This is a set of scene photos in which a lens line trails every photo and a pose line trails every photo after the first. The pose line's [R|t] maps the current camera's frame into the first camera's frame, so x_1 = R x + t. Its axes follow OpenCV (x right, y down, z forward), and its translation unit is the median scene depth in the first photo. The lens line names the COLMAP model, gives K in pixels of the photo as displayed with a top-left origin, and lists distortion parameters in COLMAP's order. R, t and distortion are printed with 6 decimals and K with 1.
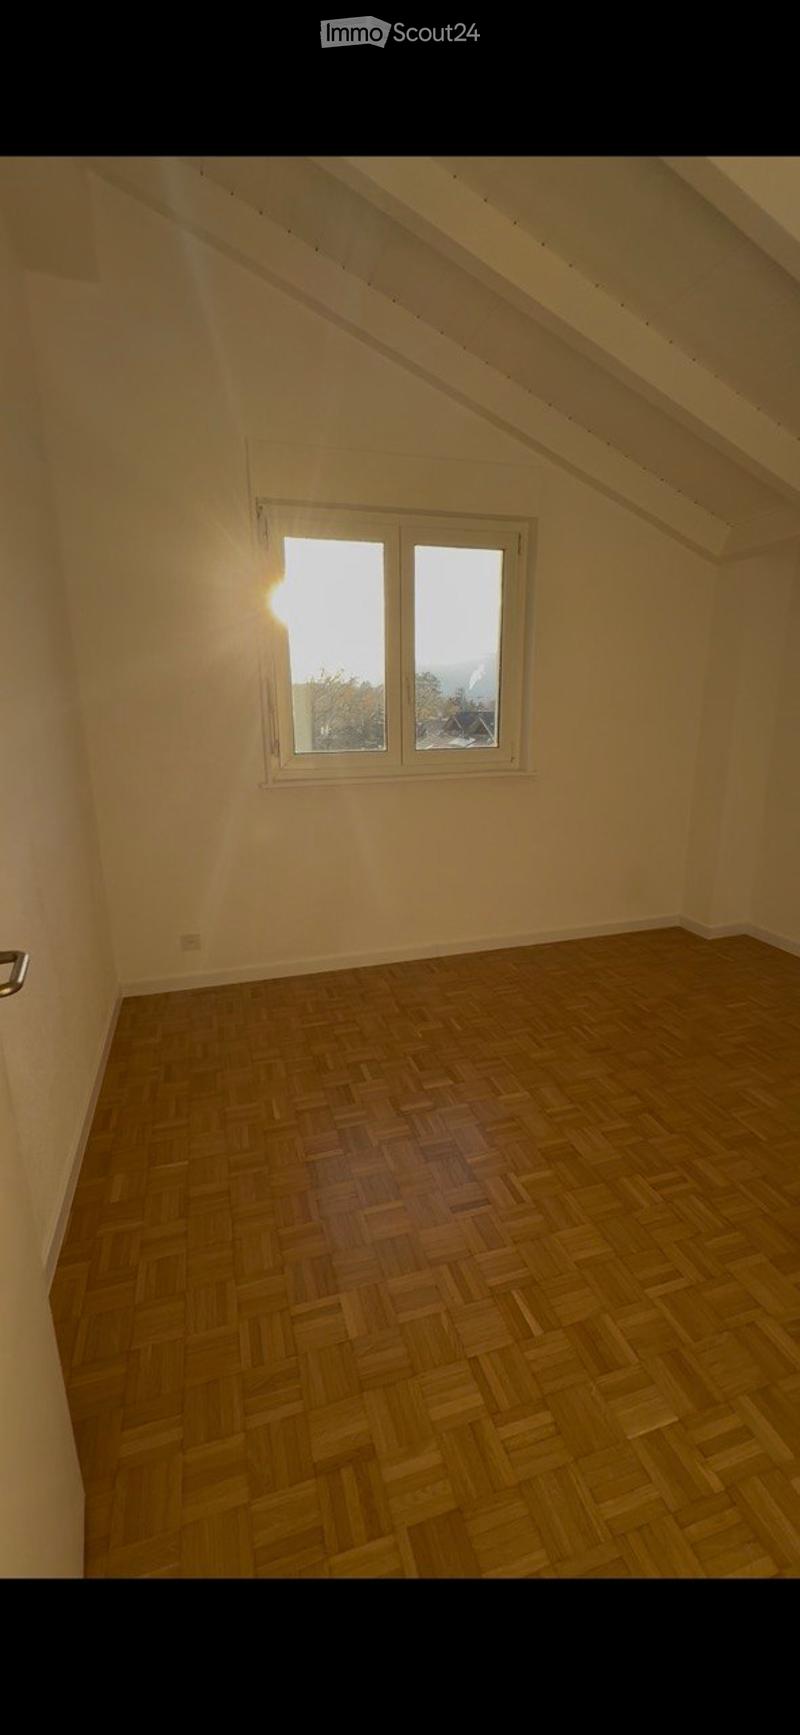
lens RADIAL K [[650.8, 0, 396.1], [0, 650.8, 866.4], [0, 0, 1]] dist [-0.001538, -0.000303]
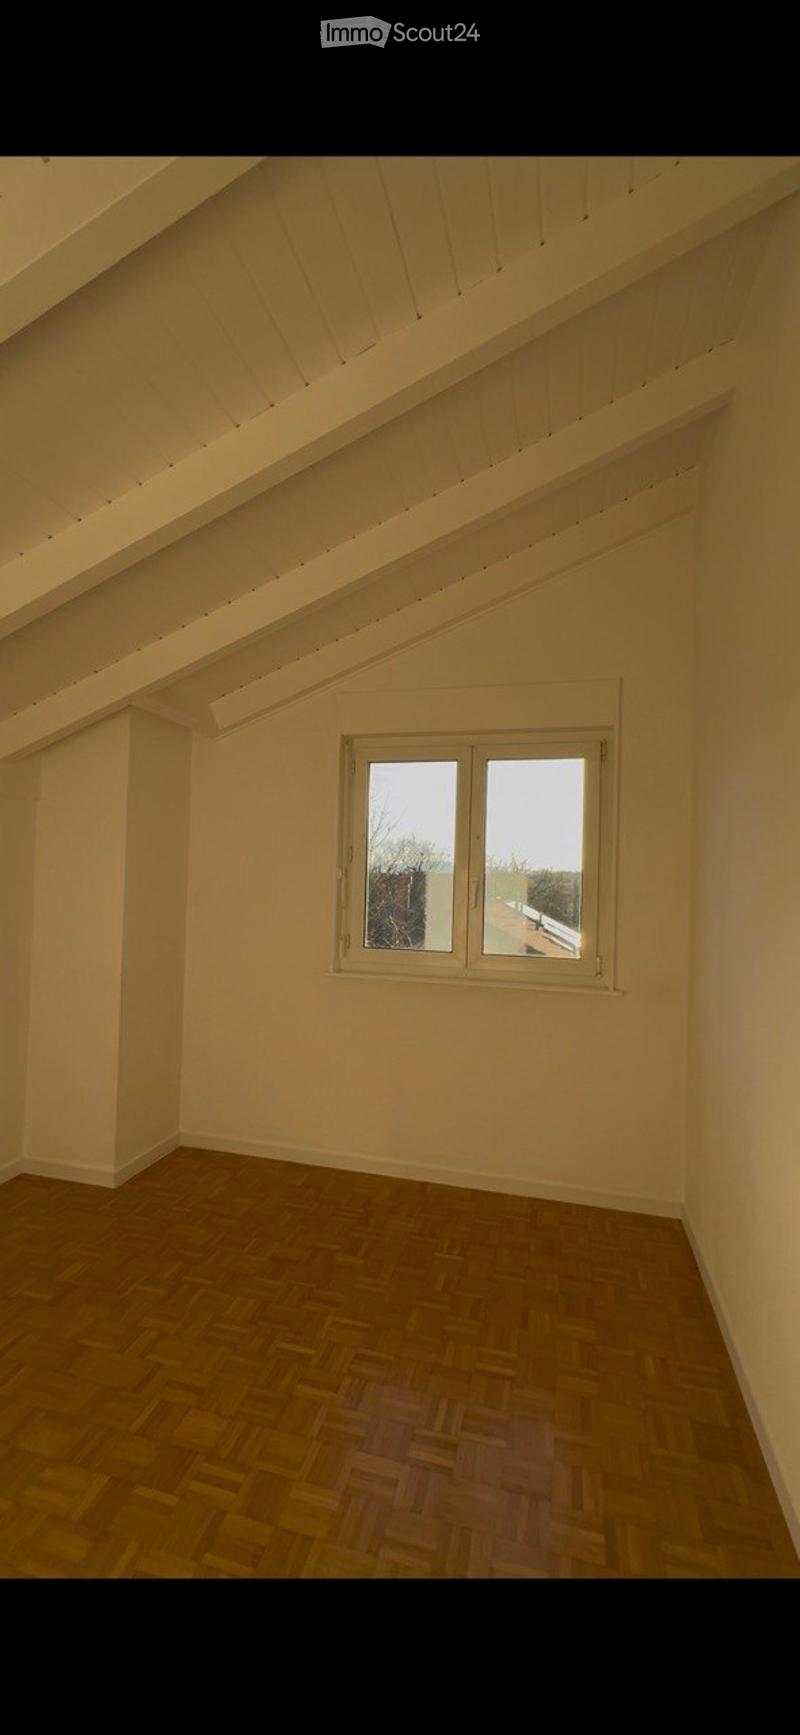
lens RADIAL K [[650.8, 0, 396.3], [0, 650.8, 867.3], [0, 0, 1]] dist [-0.001538, -0.000303]
pose [[0.838592, 0.004877, -0.544738, 0.704559], [-0.171102, 0.951715, -0.254879, -0.051602], [0.517192, 0.306945, 0.798935, 0.191328]]
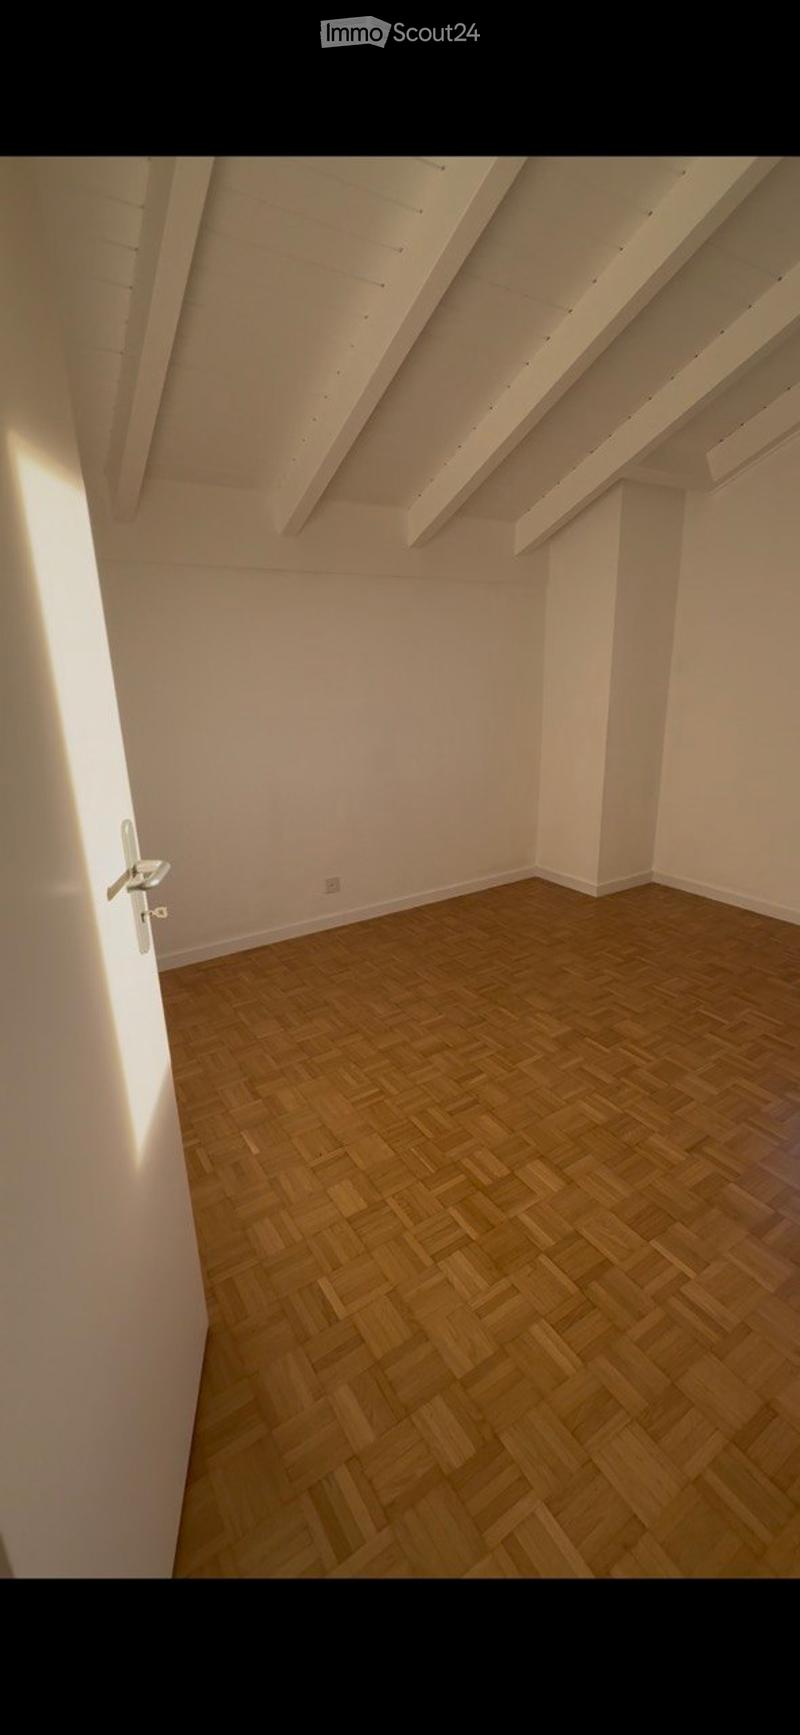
lens RADIAL K [[650.8, 0, 405.4], [0, 650.8, 863.2], [0, 0, 1]] dist [-0.001538, -0.000303]
pose [[0.261319, 0.268438, -0.927175, 0.982466], [-0.230285, 0.950153, 0.210186, -0.001223], [0.937380, 0.158589, 0.310110, 0.112398]]
